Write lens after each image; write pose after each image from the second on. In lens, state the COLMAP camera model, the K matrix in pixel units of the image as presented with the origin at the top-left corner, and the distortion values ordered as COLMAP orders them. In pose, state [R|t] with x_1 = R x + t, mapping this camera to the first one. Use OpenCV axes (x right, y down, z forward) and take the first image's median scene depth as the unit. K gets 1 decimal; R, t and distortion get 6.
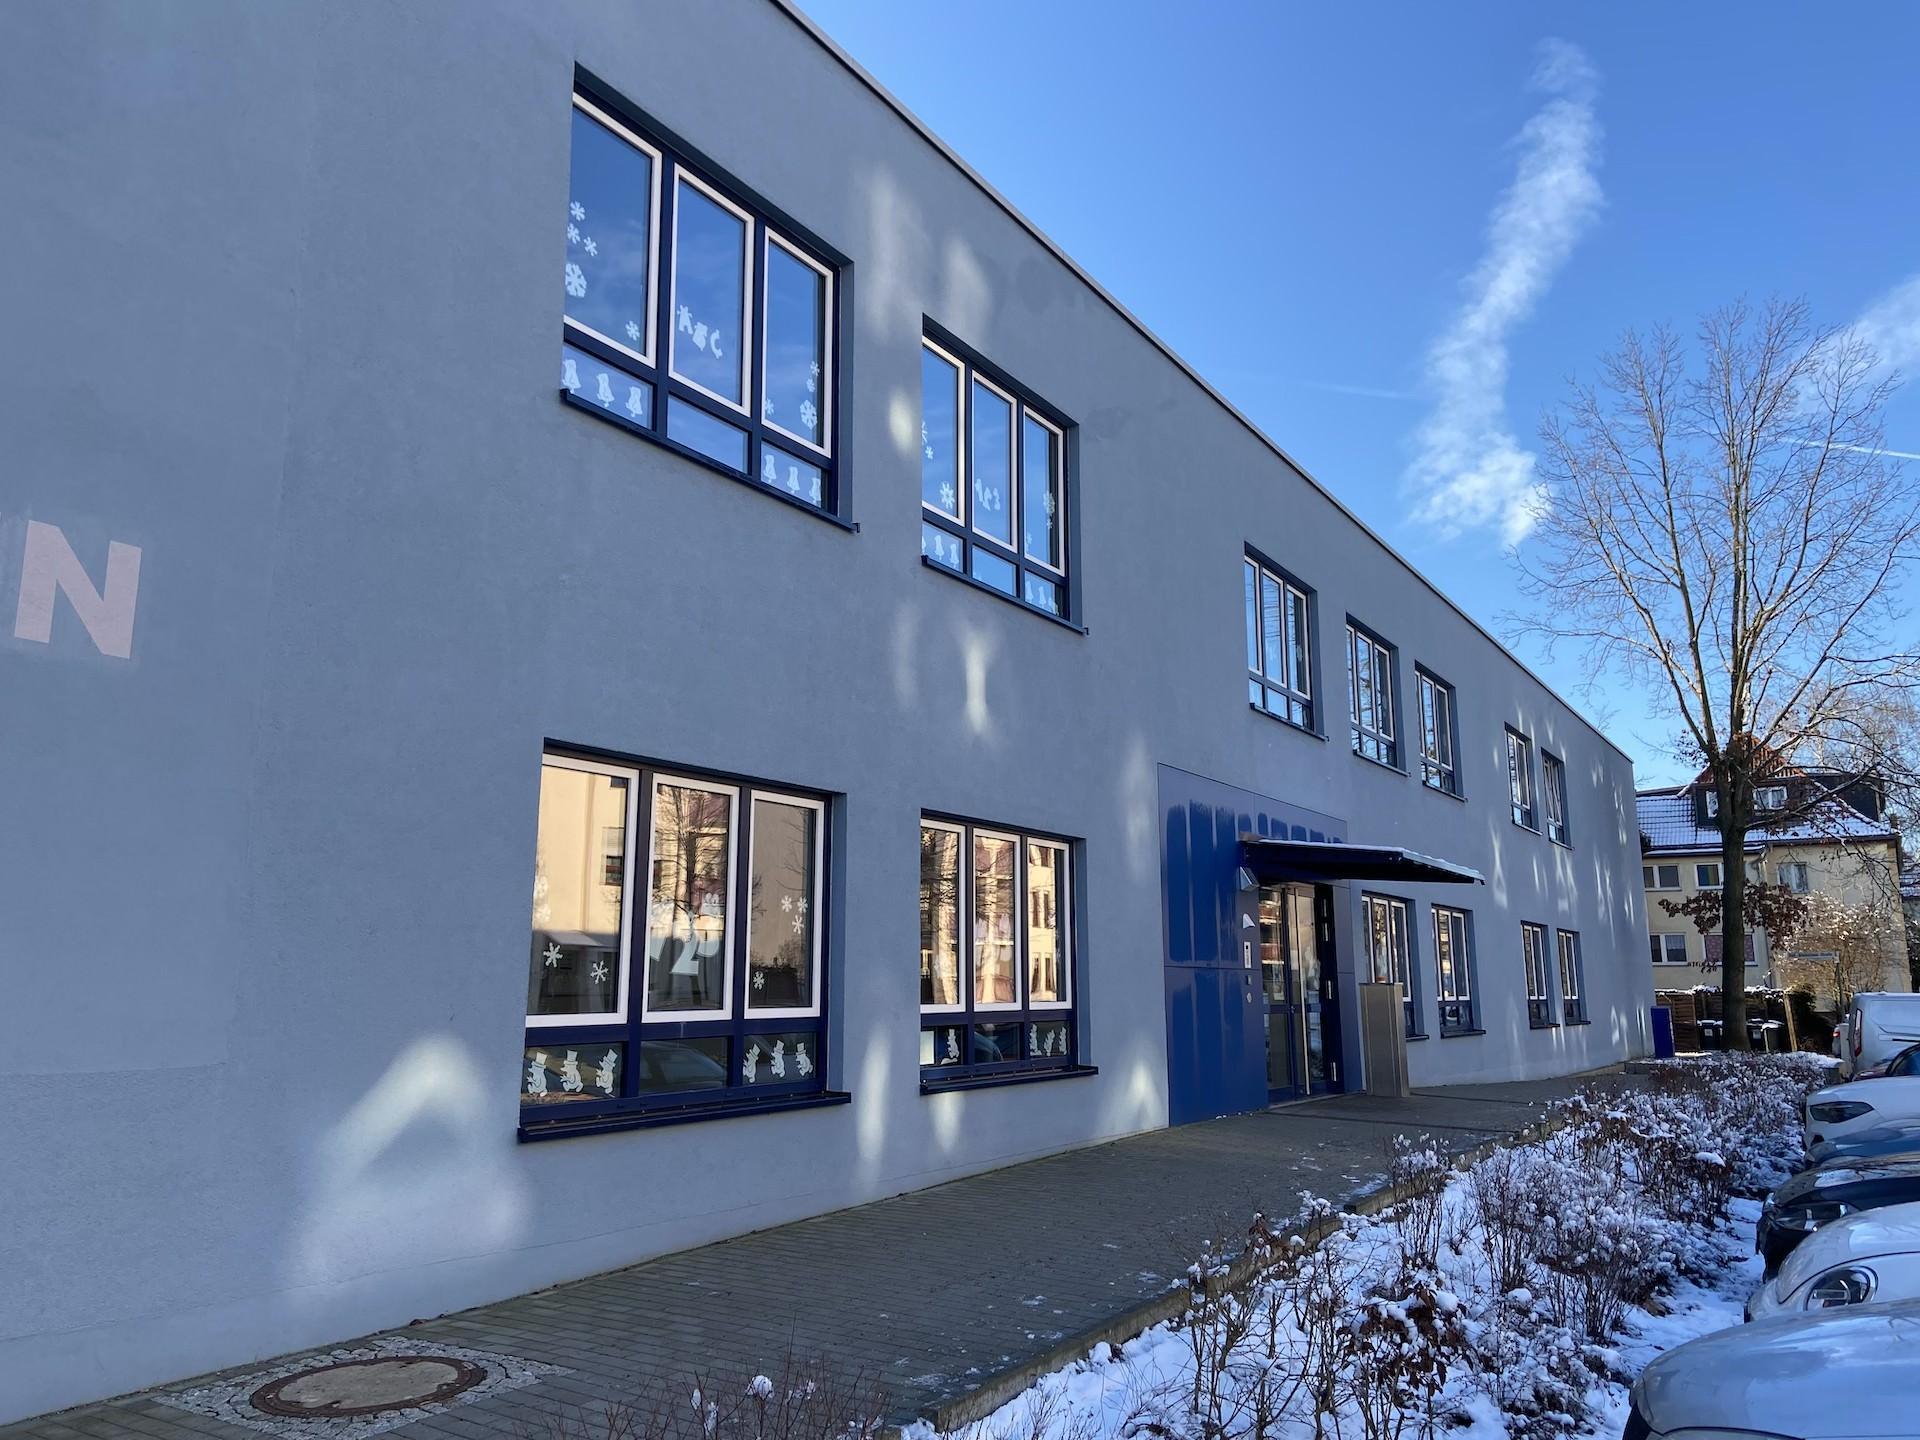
lens RADIAL K [[1455.6, 0, 960.0], [0, 1455.6, 720.0], [0, 0, 1]] dist [0.000531, 0.000061]
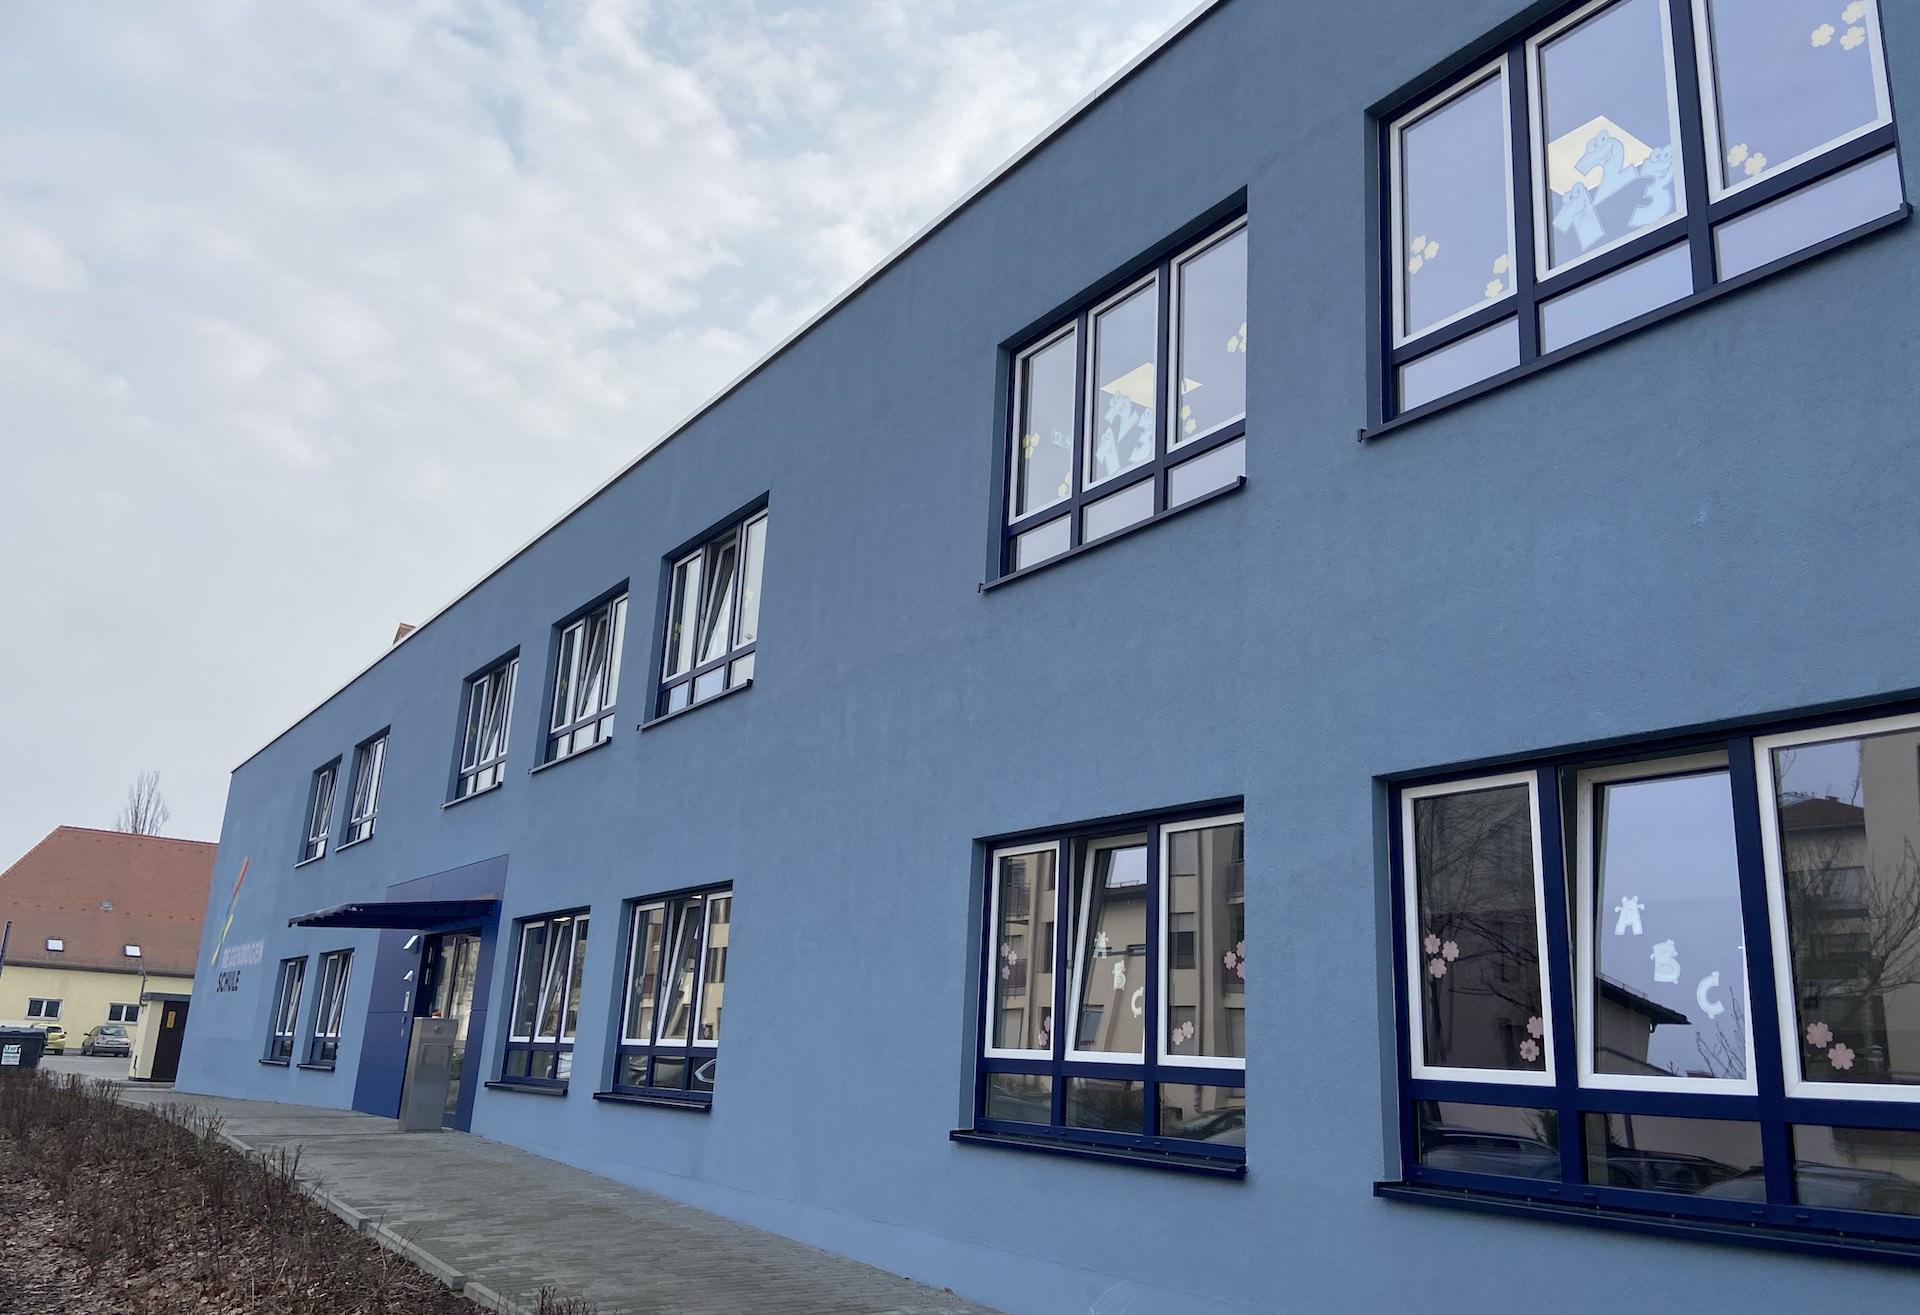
lens RADIAL K [[1442.5, 0, 960.0], [0, 1442.5, 657.5], [0, 0, 1]] dist [-0.000950, -0.000303]
pose [[-0.414084, -0.241235, -0.877690, 0.724433], [0.135550, 0.937148, -0.321528, 0.216290], [0.900089, -0.252110, -0.355358, 1.140454]]
